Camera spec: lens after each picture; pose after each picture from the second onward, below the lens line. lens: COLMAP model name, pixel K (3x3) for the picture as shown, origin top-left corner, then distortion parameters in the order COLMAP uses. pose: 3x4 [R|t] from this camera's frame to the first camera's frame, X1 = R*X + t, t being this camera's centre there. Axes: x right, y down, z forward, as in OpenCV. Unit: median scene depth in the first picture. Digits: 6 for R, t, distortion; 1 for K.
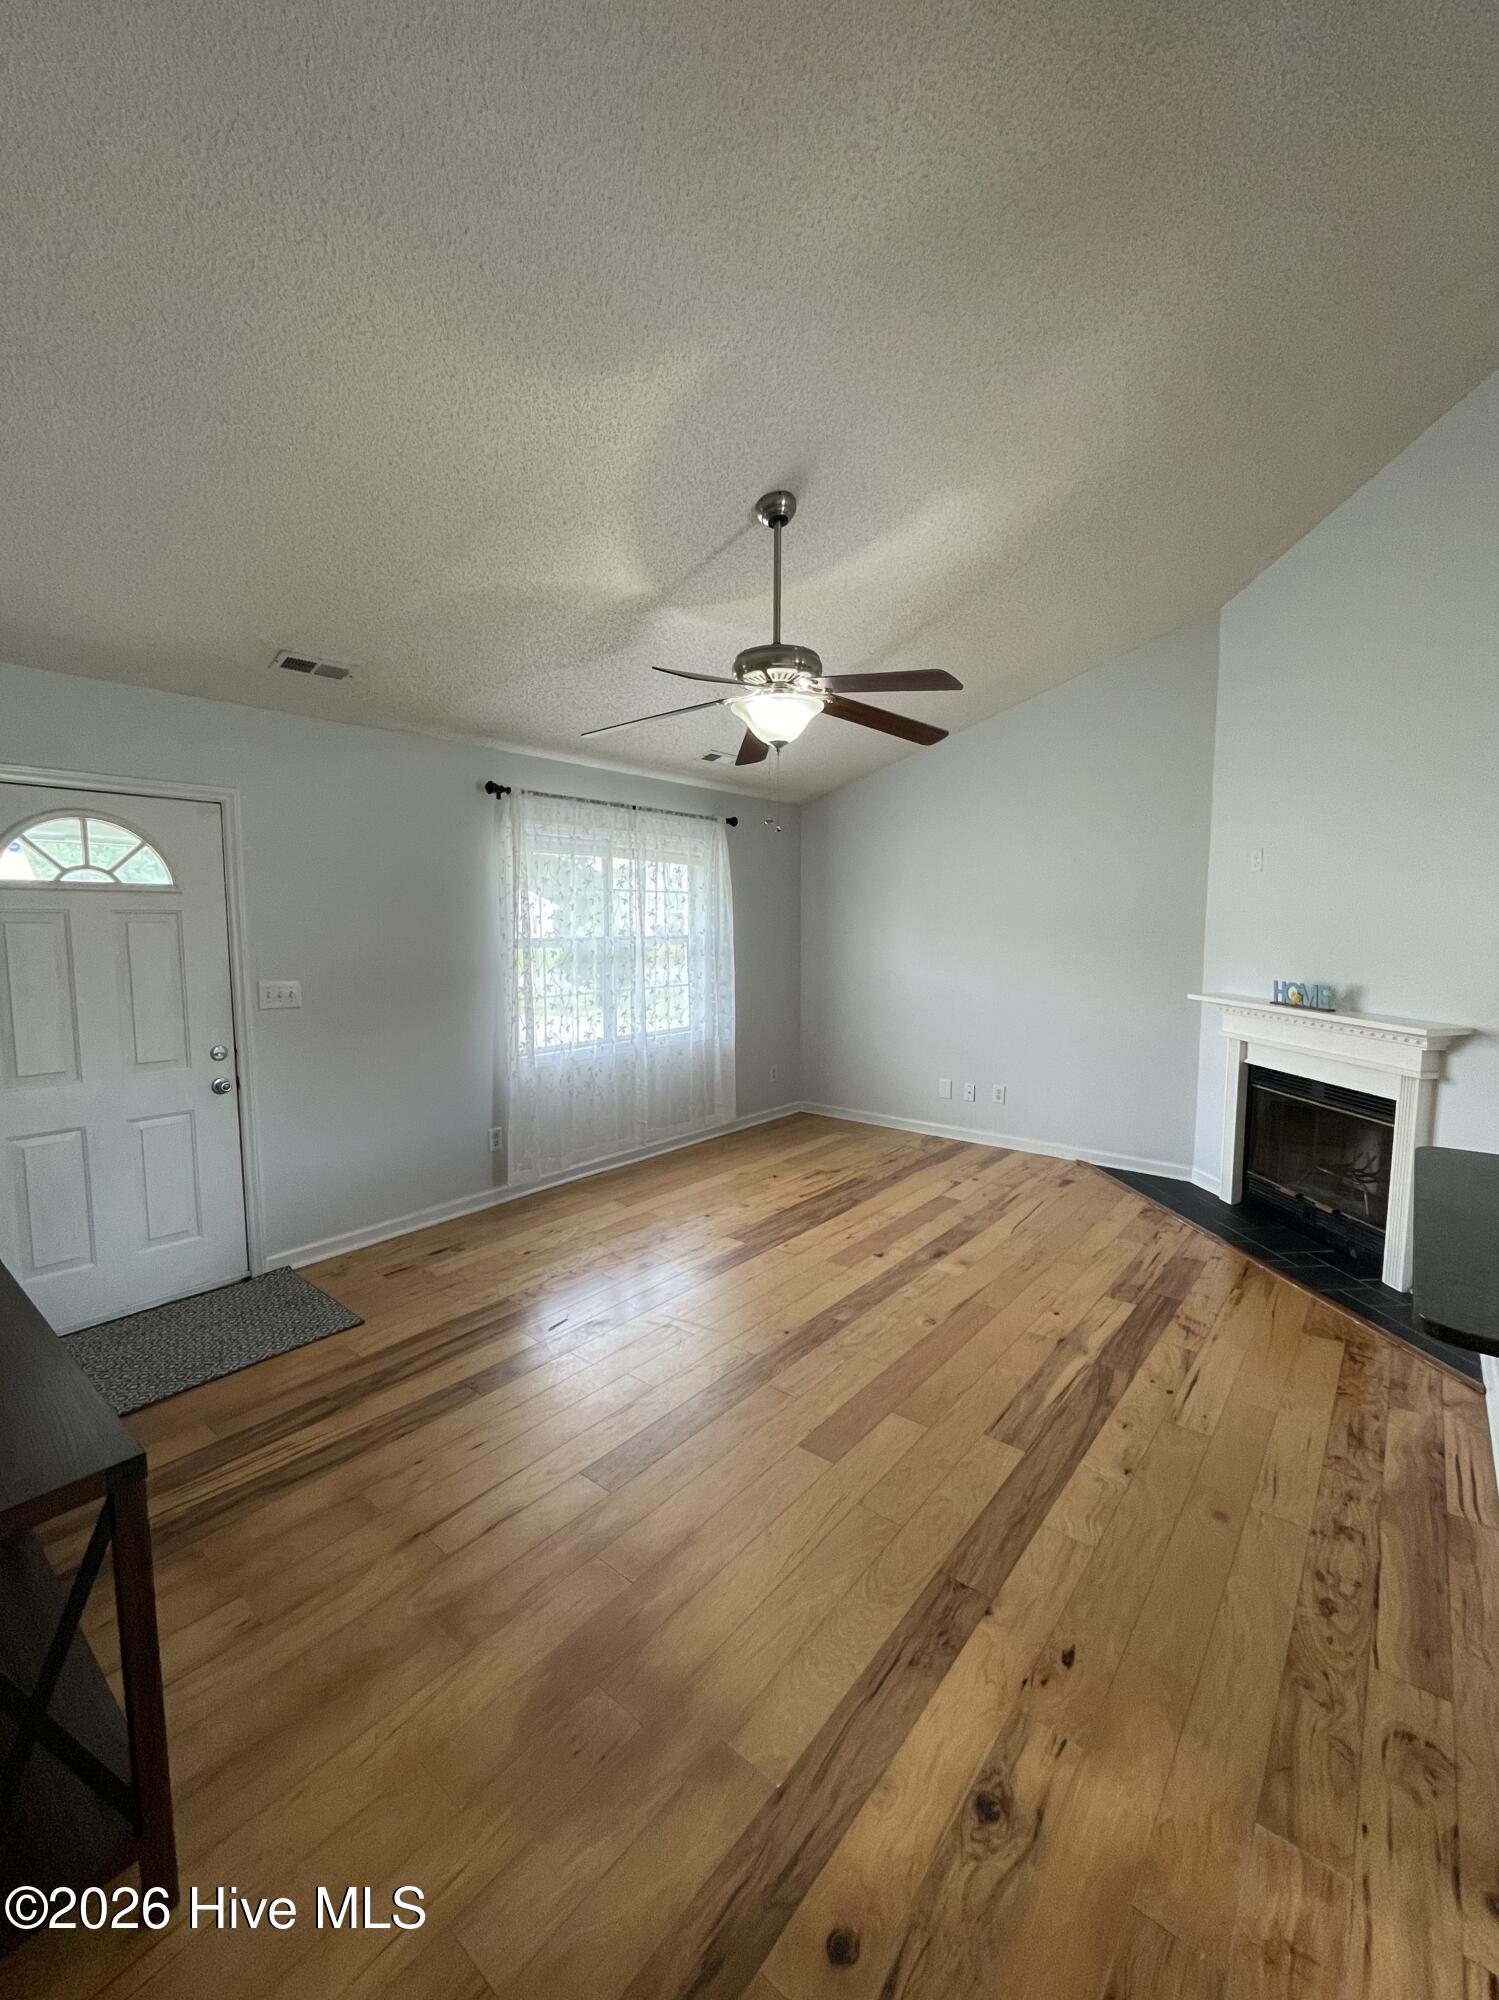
lens RADIAL K [[816.1, 0, 738.3], [0, 816.1, 995.7], [0, 0, 1]] dist [-0.002272, -0.000906]
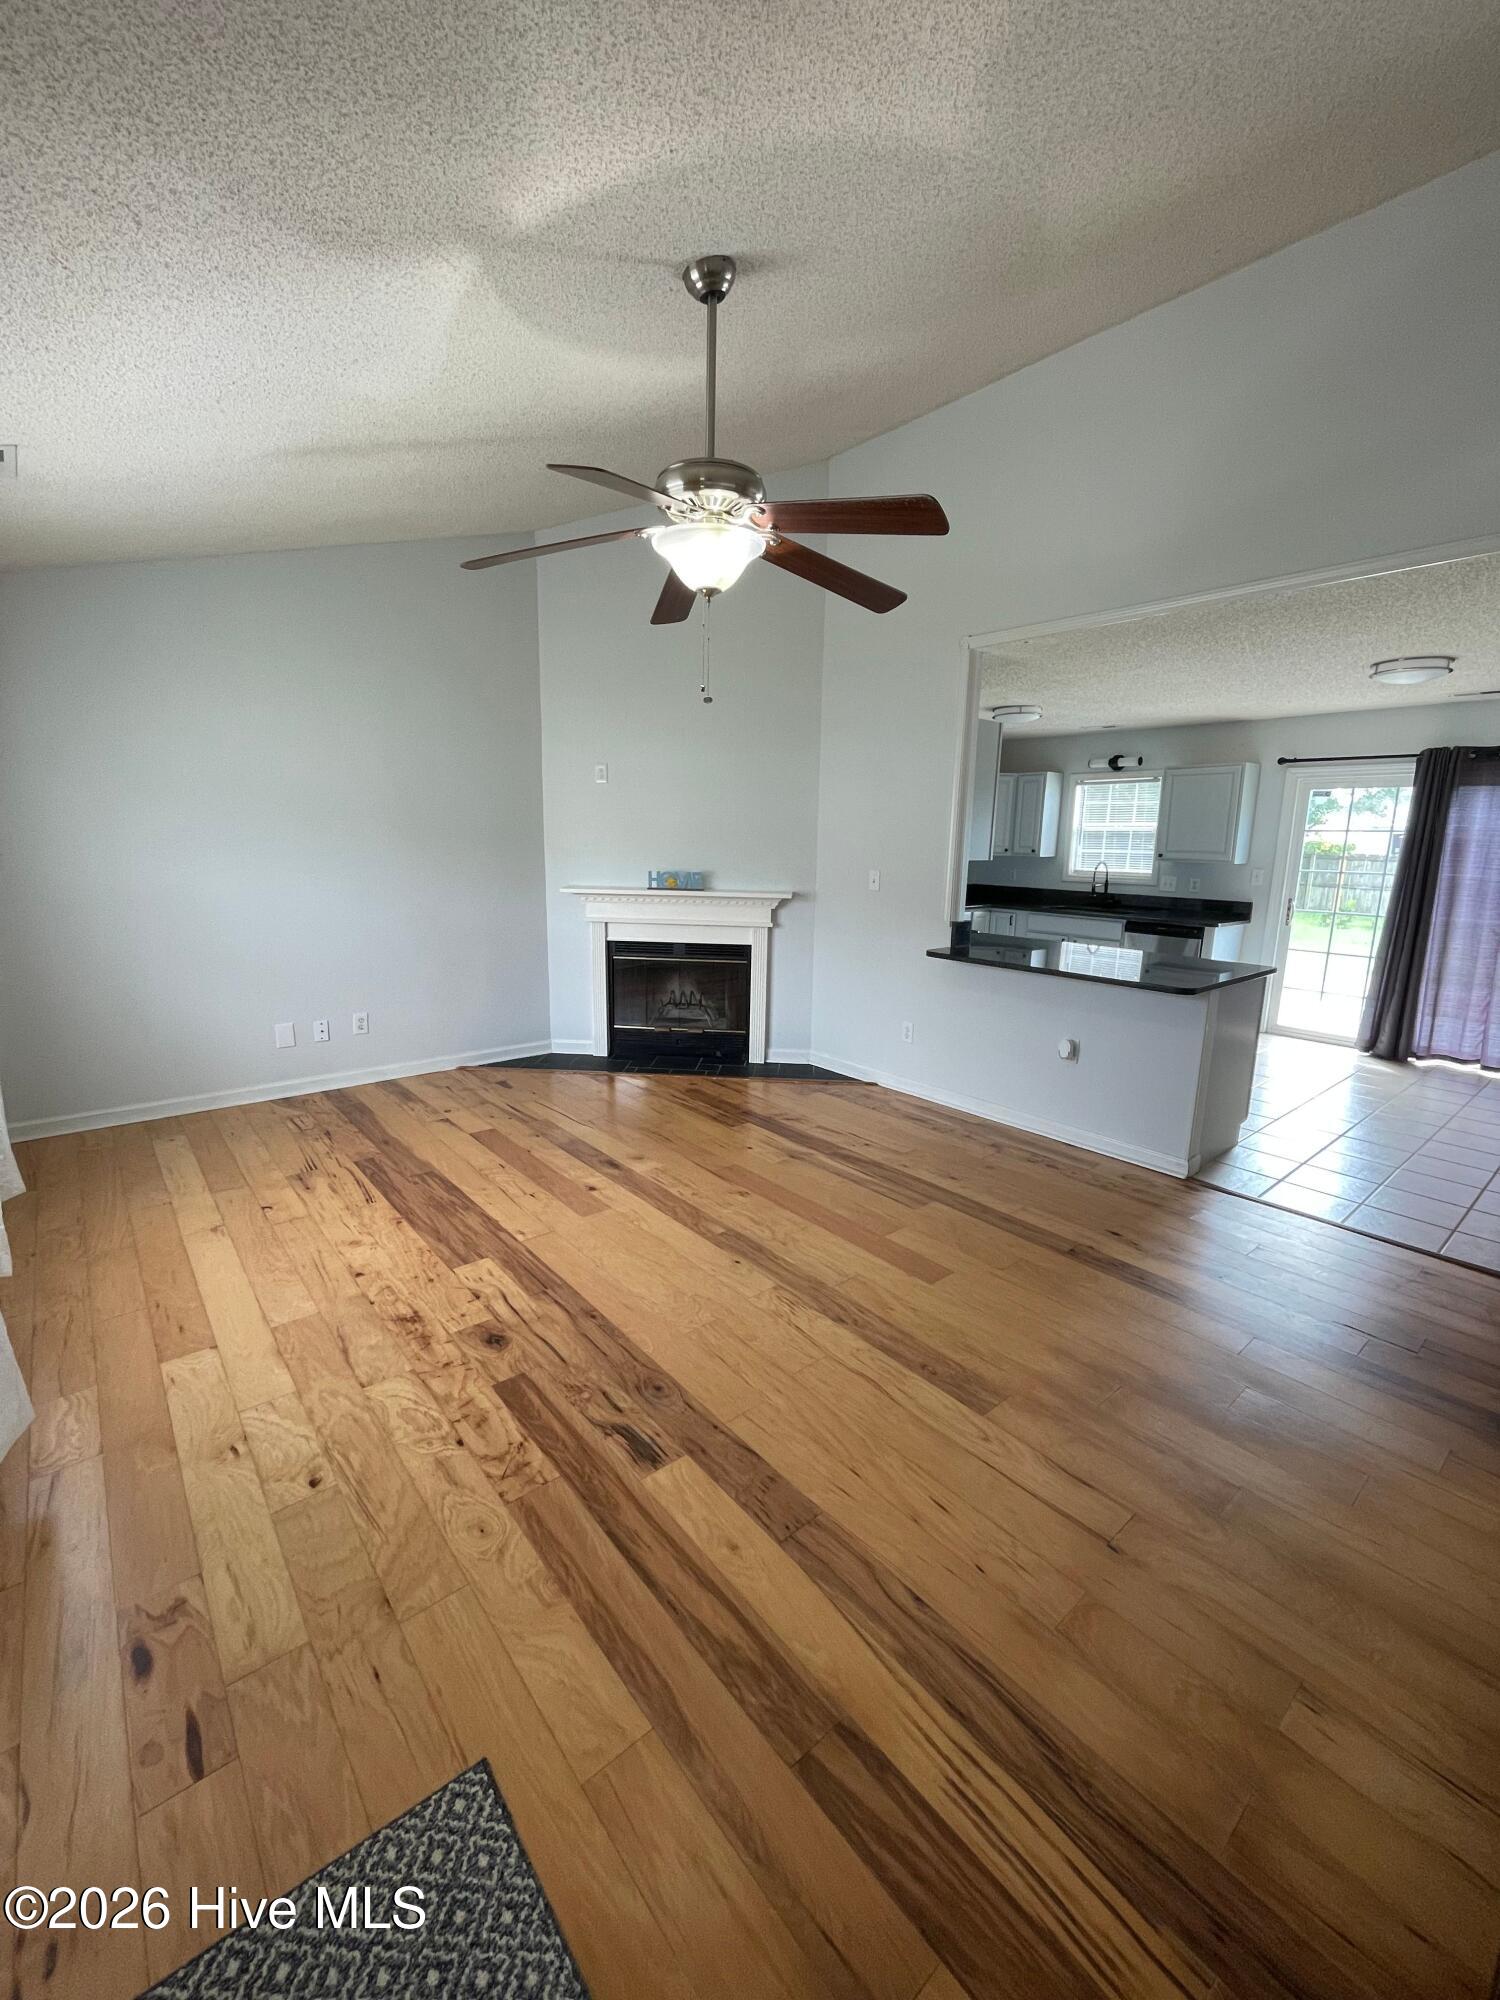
lens RADIAL K [[816.1, 0, 748.2], [0, 816.1, 1000.4], [0, 0, 1]] dist [-0.002272, -0.000906]
pose [[0.183177, -0.187054, 0.965120, -0.582915], [0.072528, 0.981627, 0.176487, -0.033654], [-0.980401, 0.037670, 0.193378, 0.591126]]
